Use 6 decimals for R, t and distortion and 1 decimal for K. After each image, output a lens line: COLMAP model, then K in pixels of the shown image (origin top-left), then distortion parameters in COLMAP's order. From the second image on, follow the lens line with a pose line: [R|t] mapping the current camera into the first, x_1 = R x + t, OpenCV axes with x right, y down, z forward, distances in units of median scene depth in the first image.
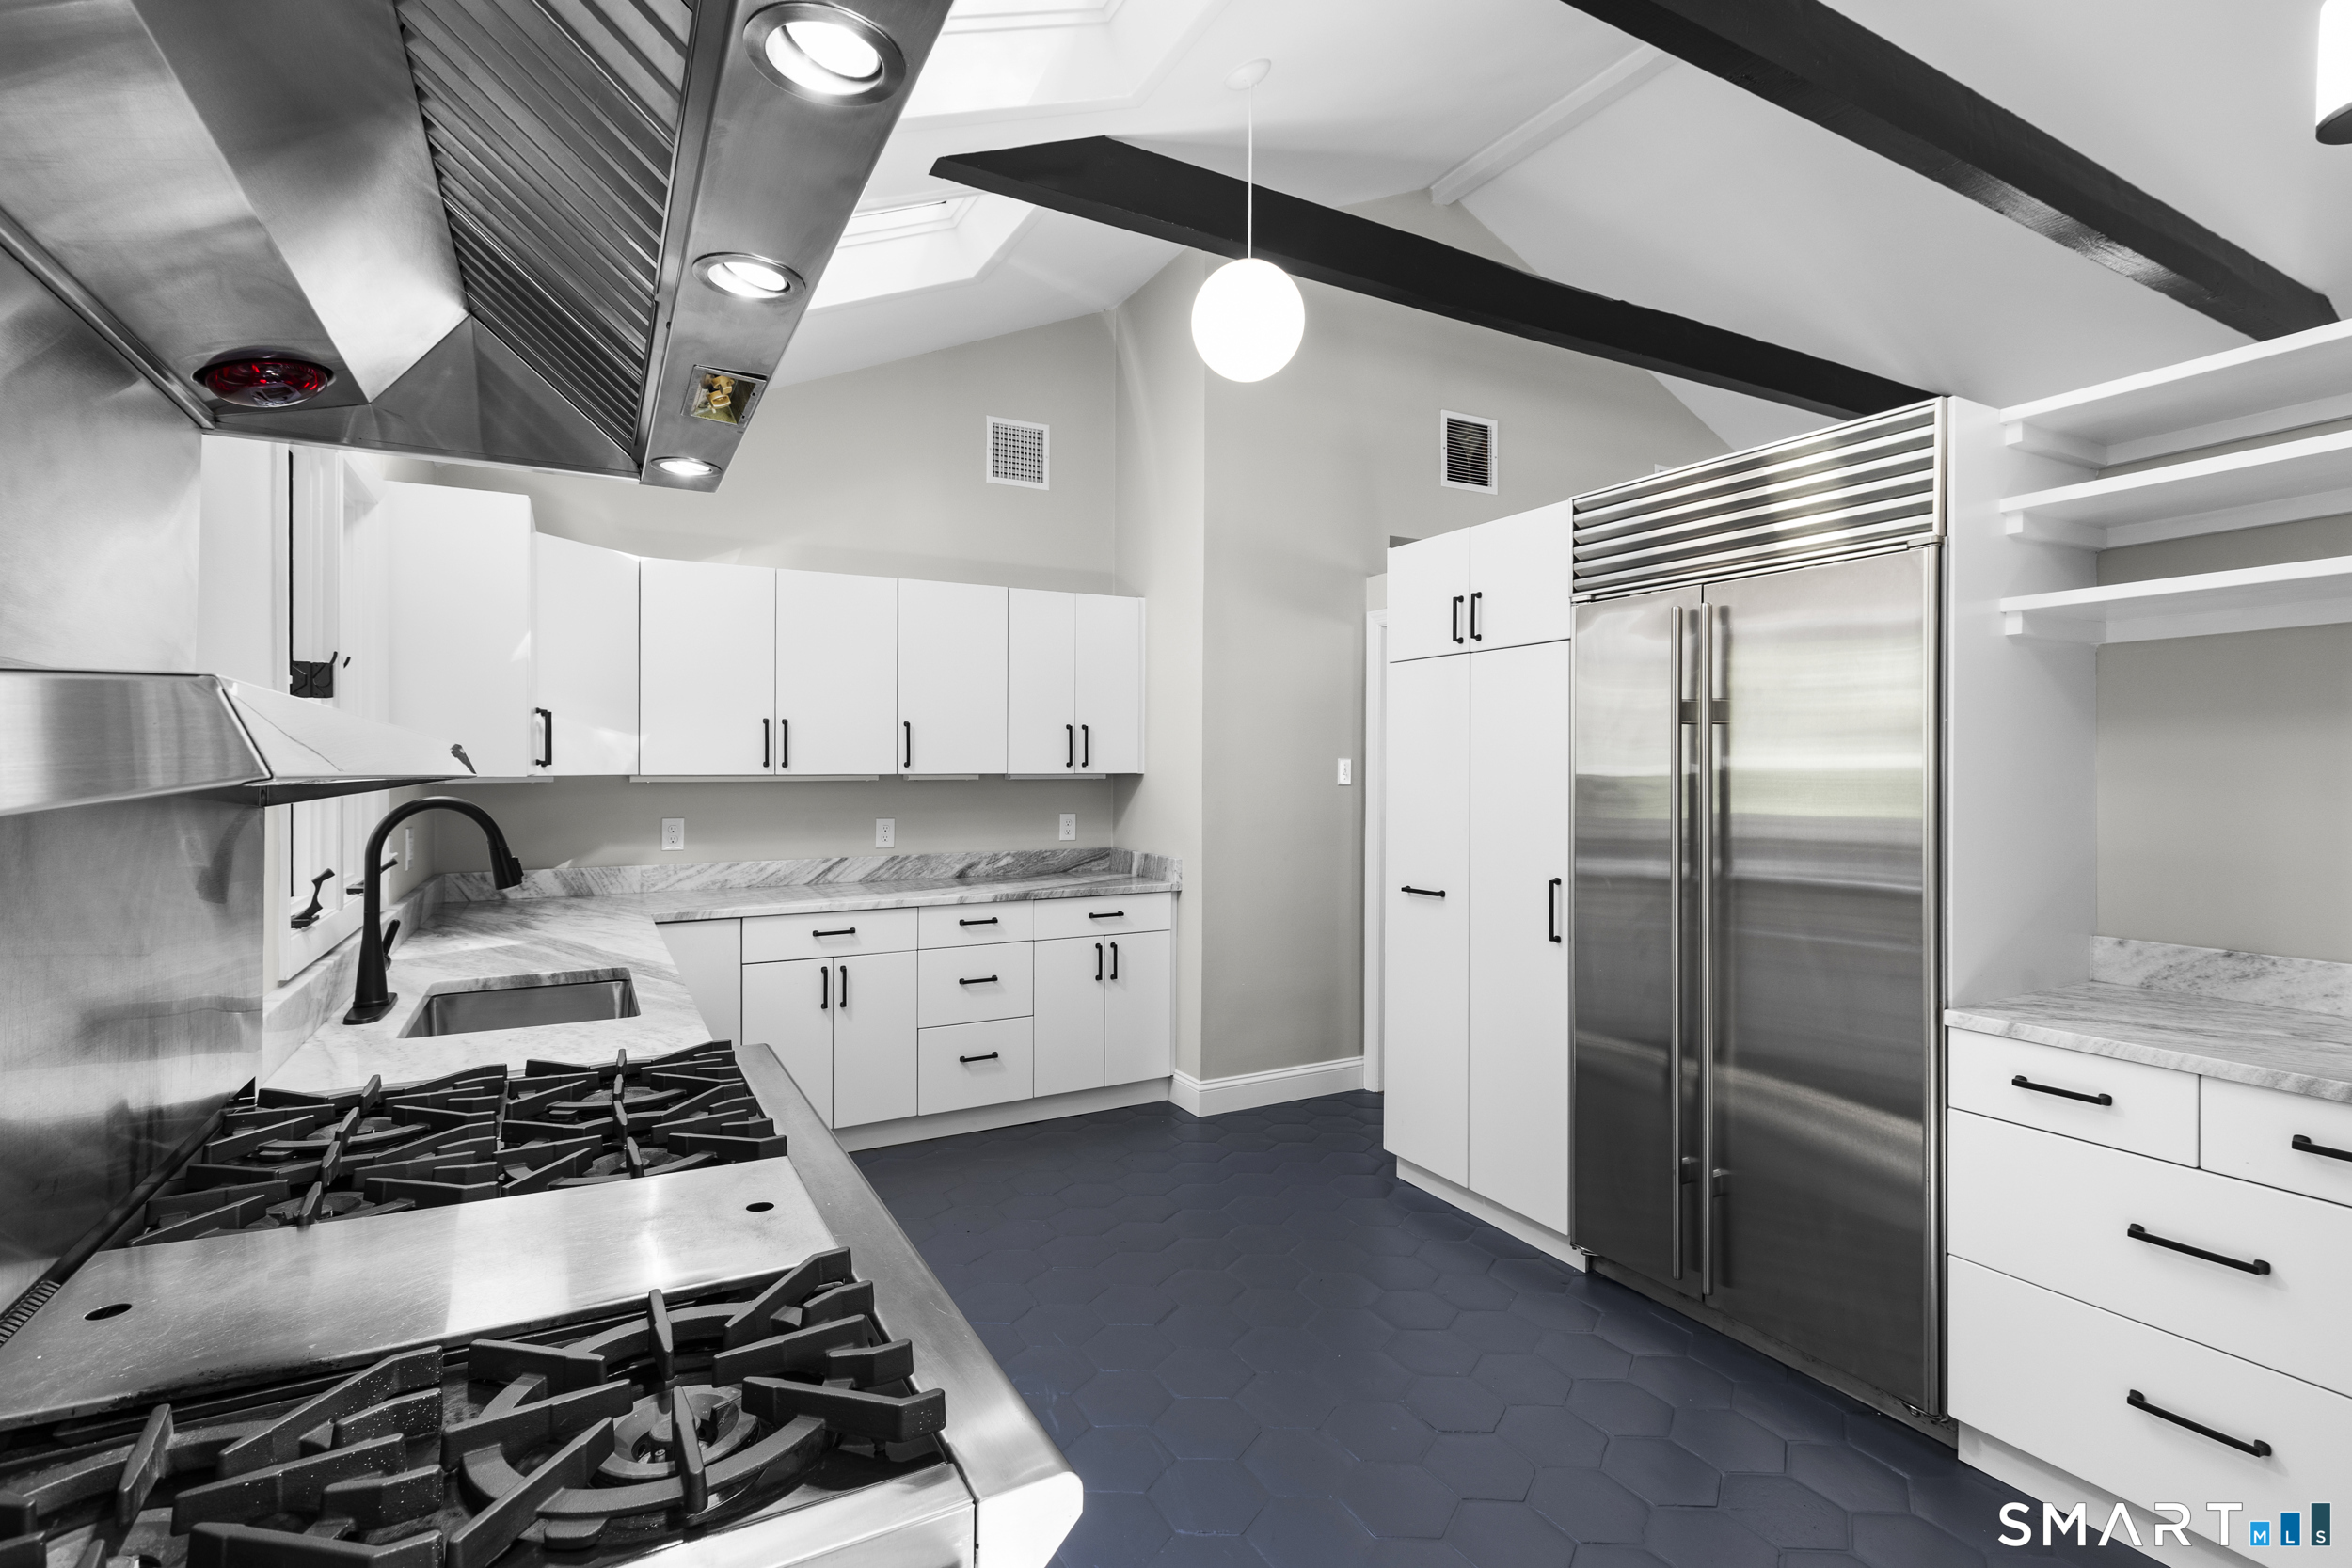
lens RADIAL K [[1054.9, 0, 1168.4], [0, 1054.9, 779.5], [0, 0, 1]] dist [0.002314, -0.000040]
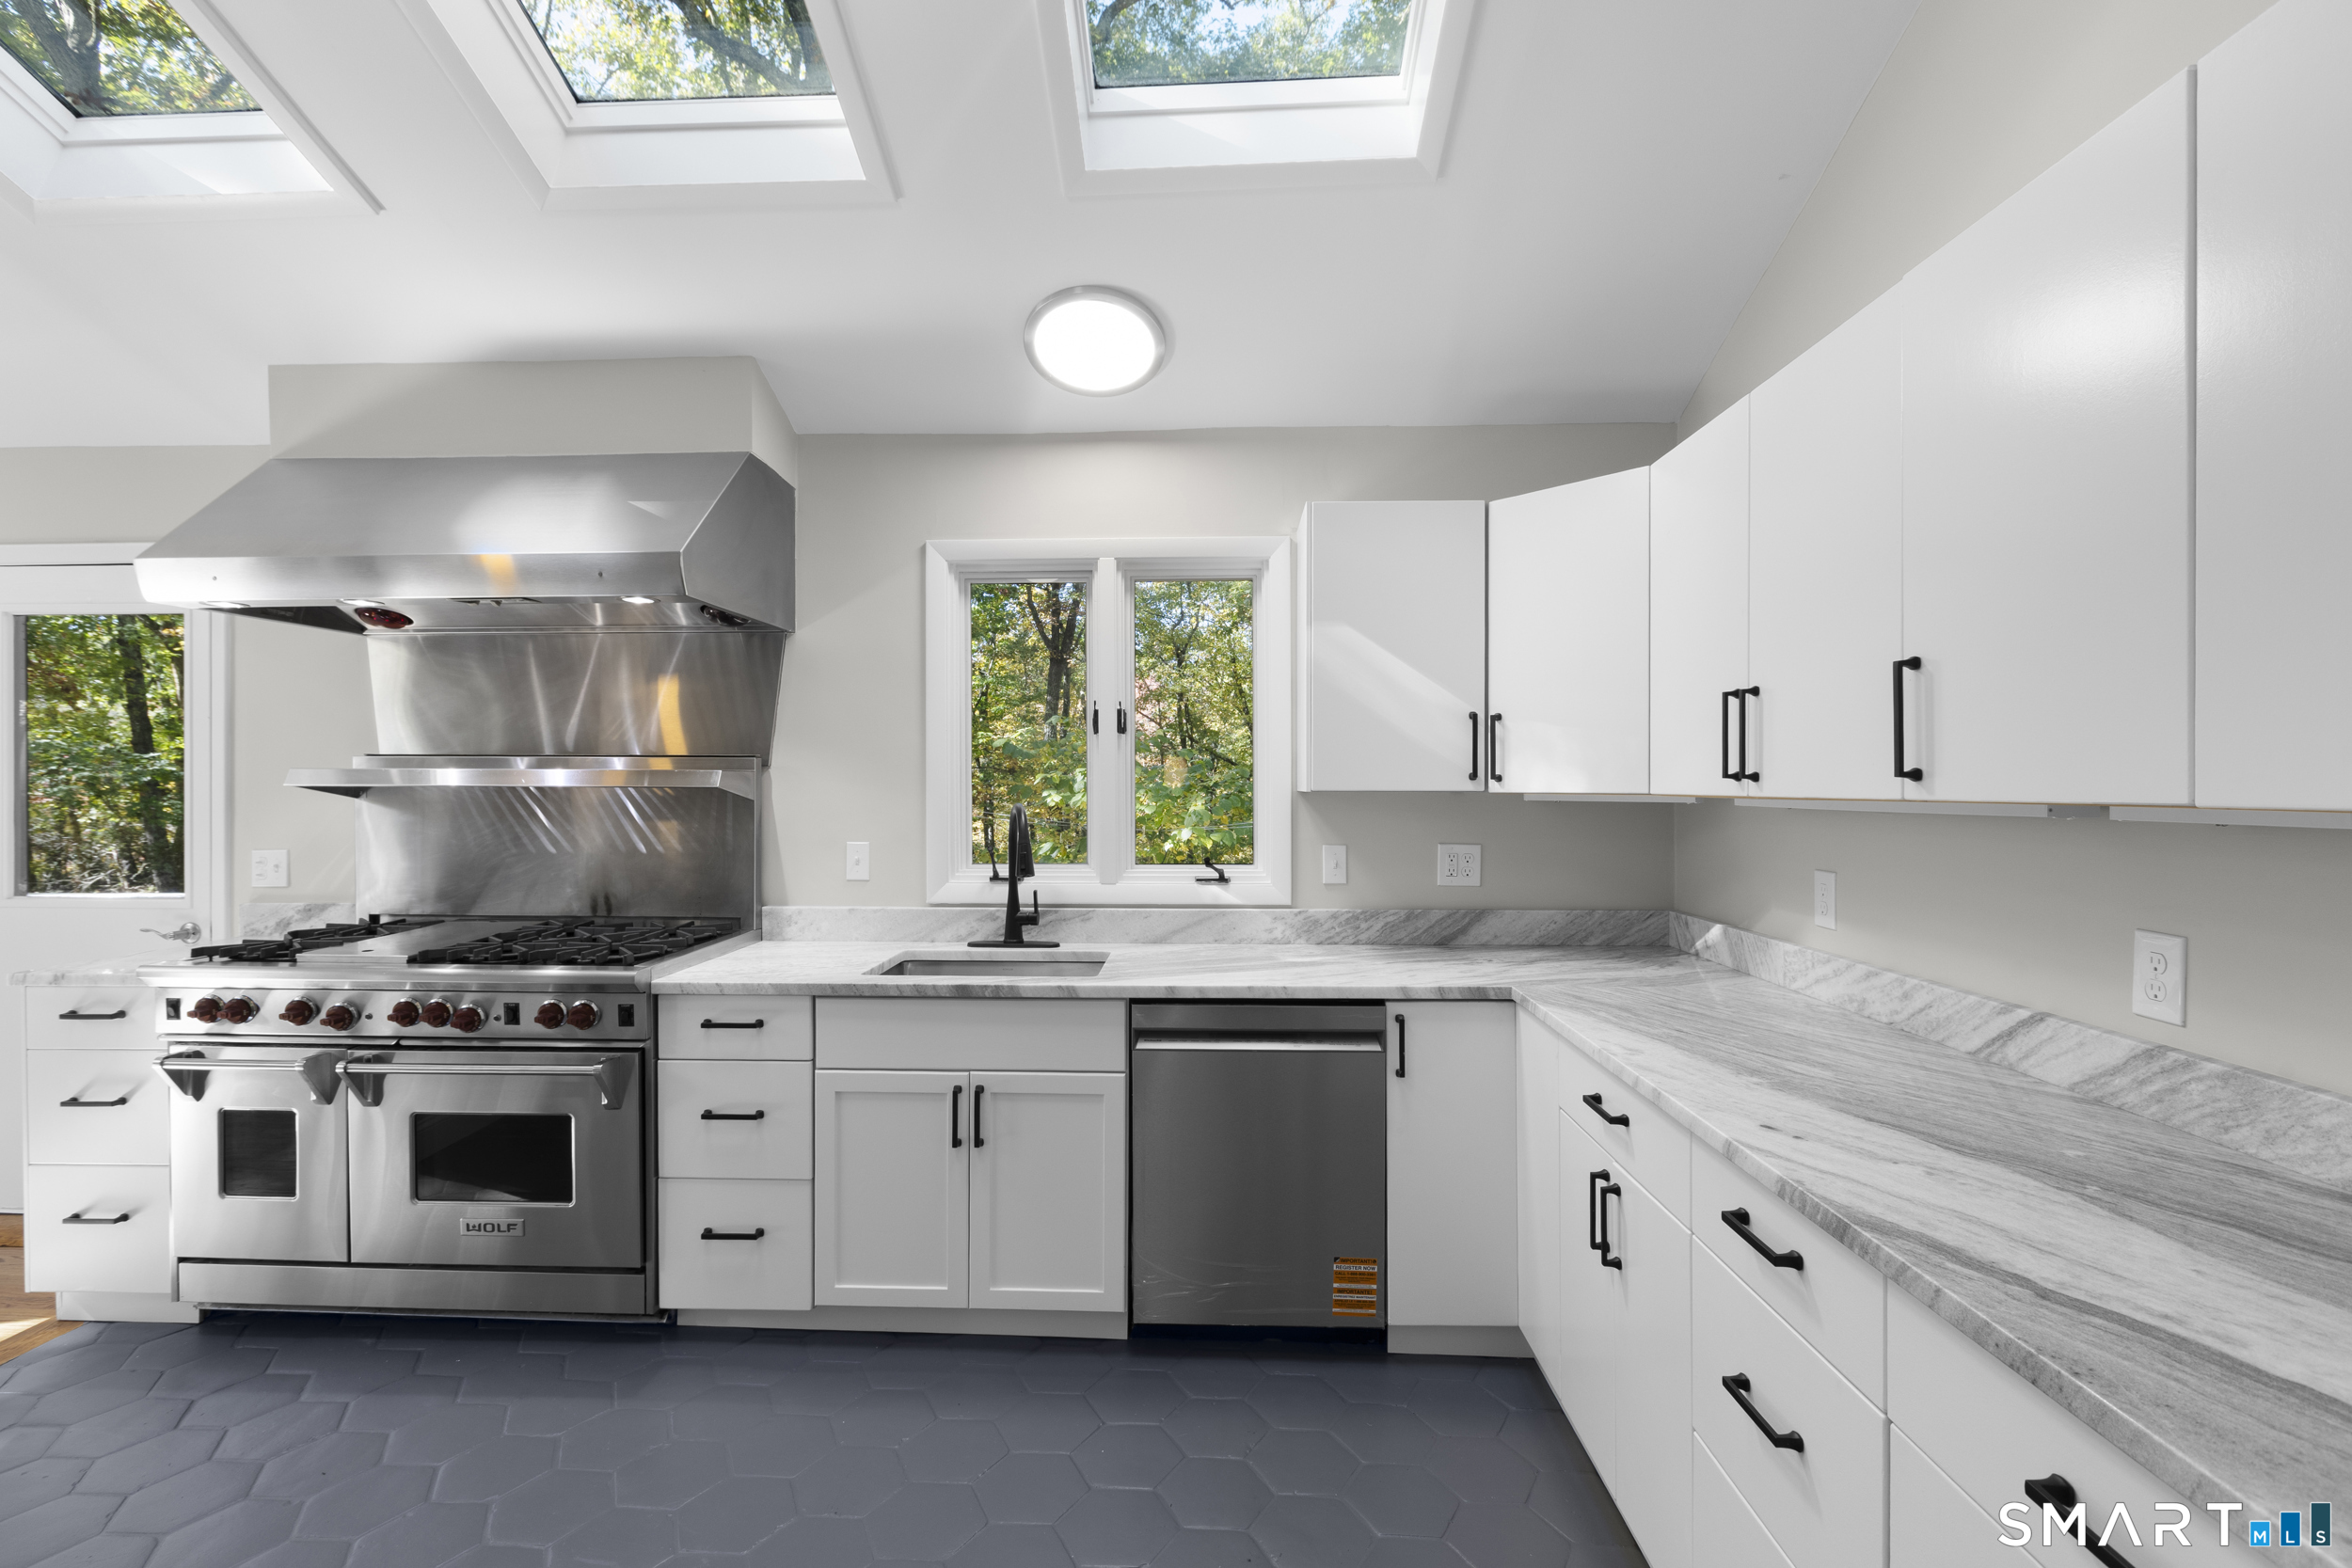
lens RADIAL K [[1054.9, 0, 1172.1], [0, 1054.9, 784.2], [0, 0, 1]] dist [0.002314, -0.000040]
pose [[-0.530955, 0.003171, -0.847394, 0.195598], [0.001087, 0.999995, 0.003062, -0.012780], [0.847399, 0.000705, -0.530956, 0.942595]]
